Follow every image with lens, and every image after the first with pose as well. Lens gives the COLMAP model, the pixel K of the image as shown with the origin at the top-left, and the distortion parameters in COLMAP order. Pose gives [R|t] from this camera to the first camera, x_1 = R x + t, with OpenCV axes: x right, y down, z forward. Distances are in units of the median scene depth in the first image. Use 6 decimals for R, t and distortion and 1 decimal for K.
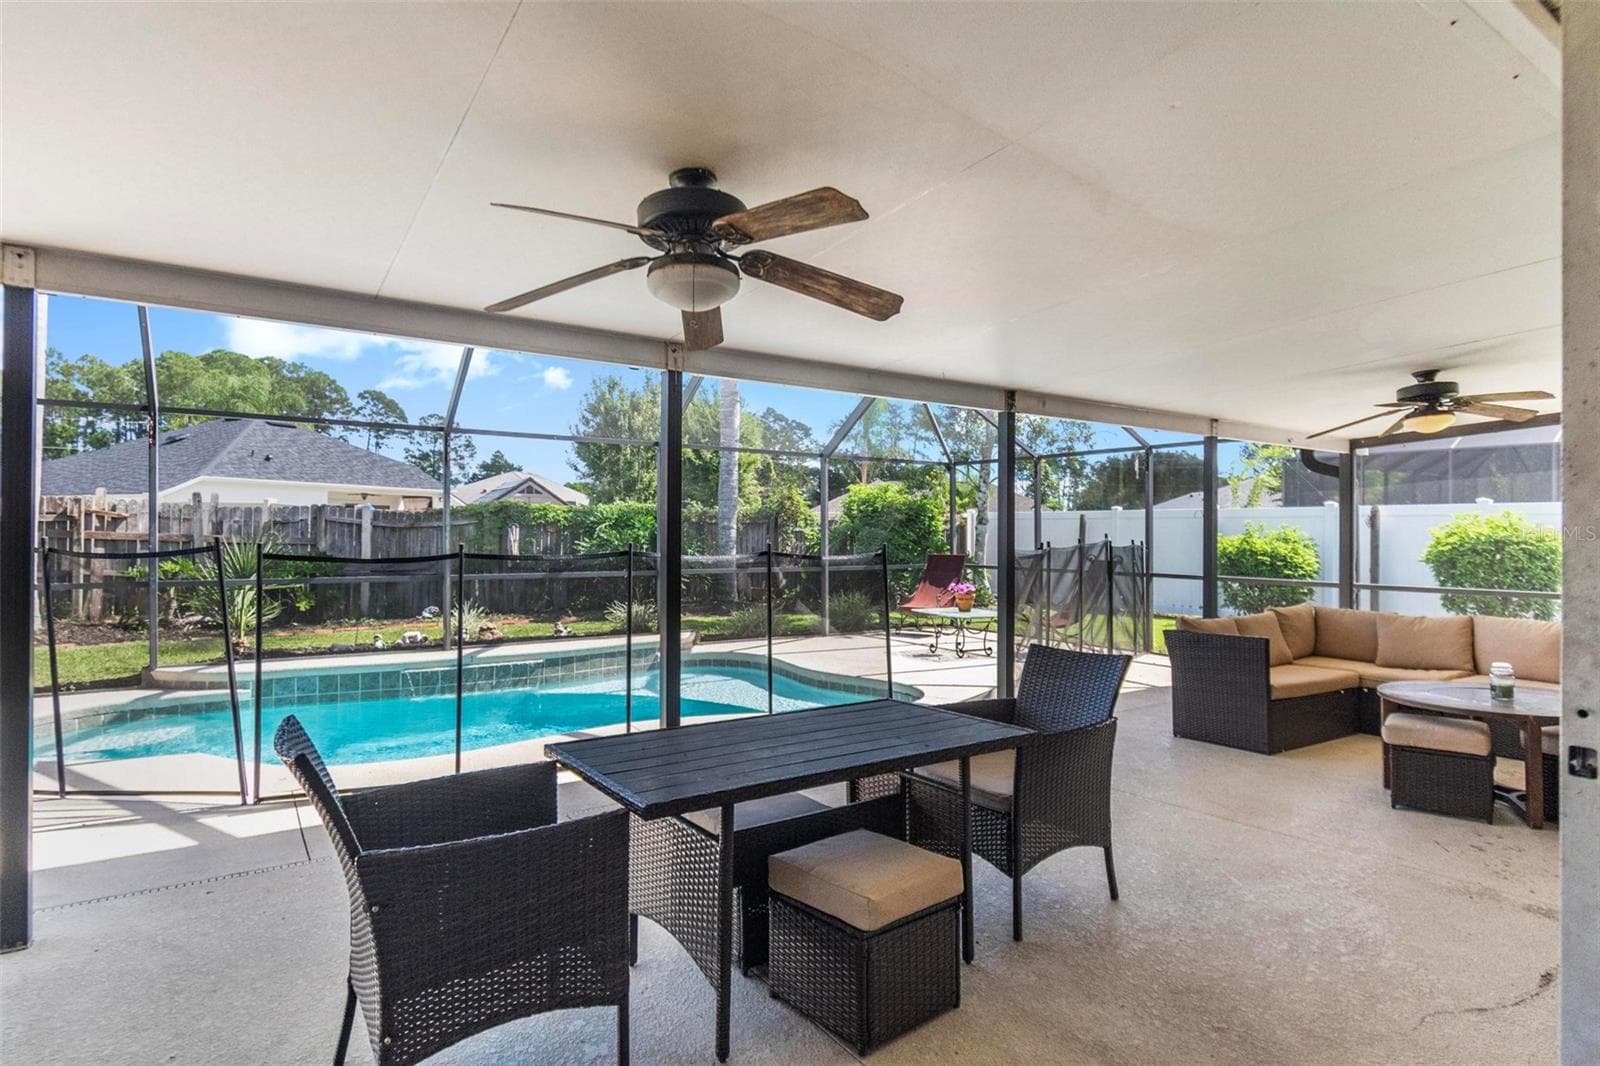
lens RADIAL K [[810.4, 0, 799.2], [0, 810.4, 533.0], [0, 0, 1]] dist [-0.001848, -0.000927]
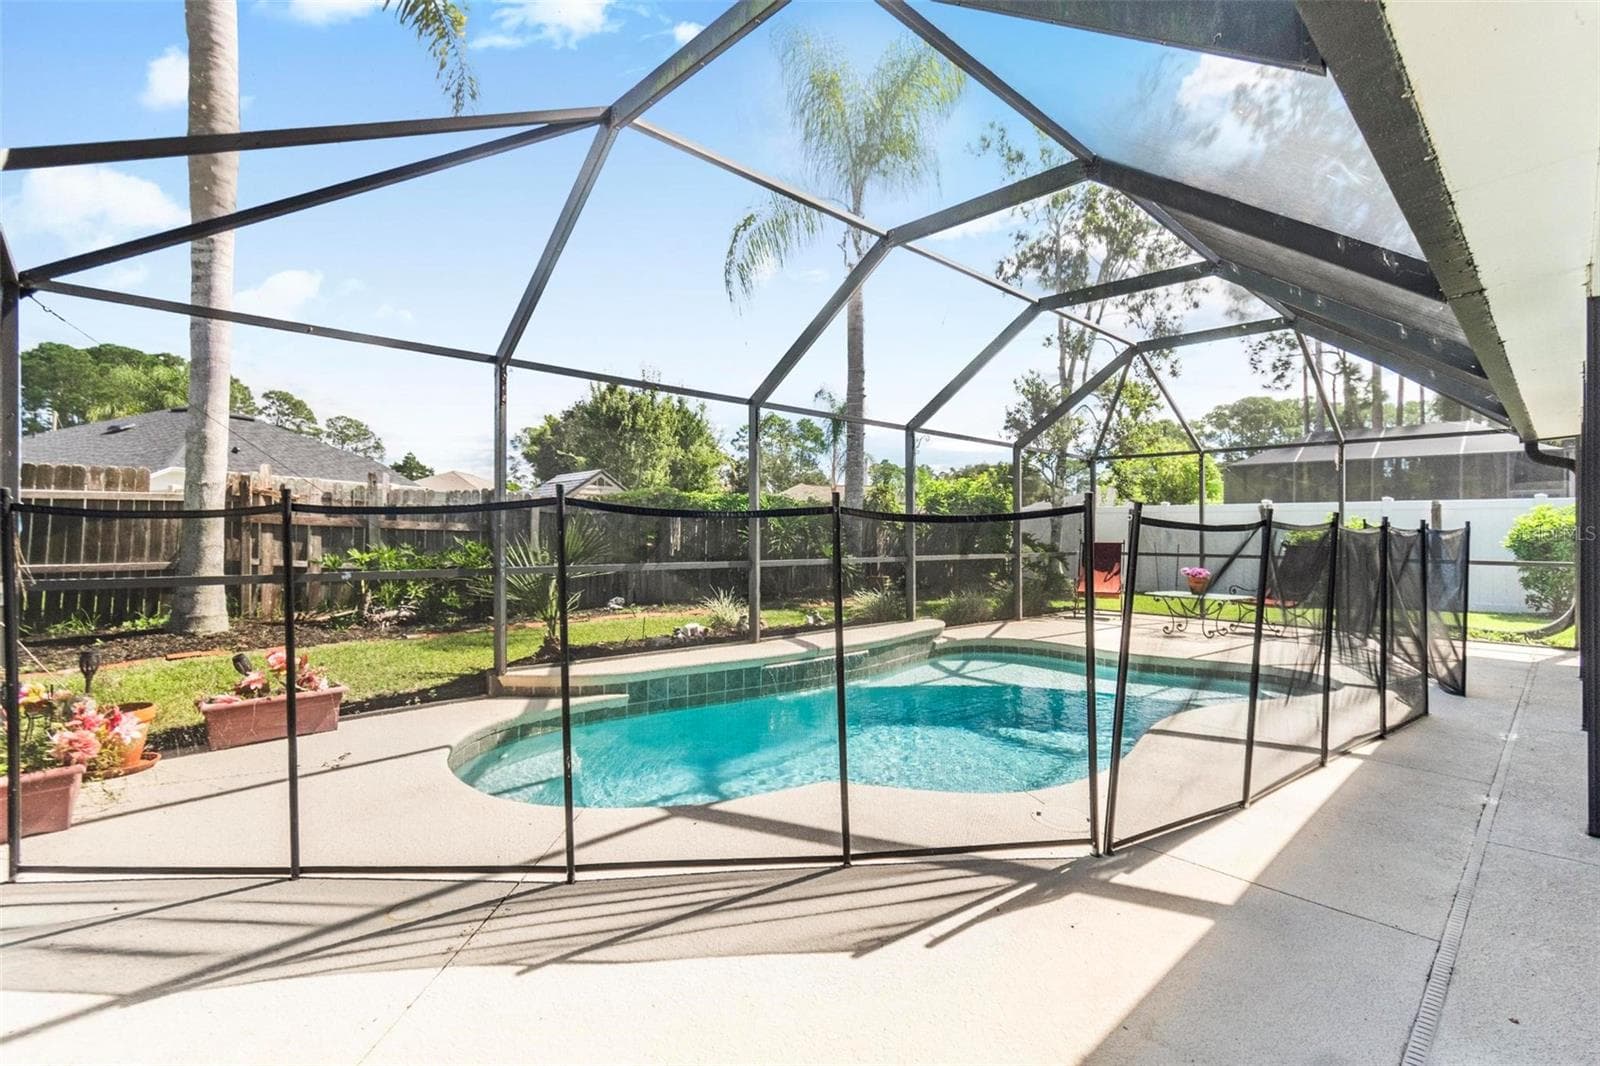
lens RADIAL K [[707.3, 0, 796.2], [0, 707.3, 537.0], [0, 0, 1]] dist [-0.000204, -0.001195]
pose [[0.985911, 0.000355, 0.167269, -0.439829], [-0.001470, 0.999978, 0.006541, 0.016584], [-0.167263, -0.006695, 0.985890, 0.168664]]
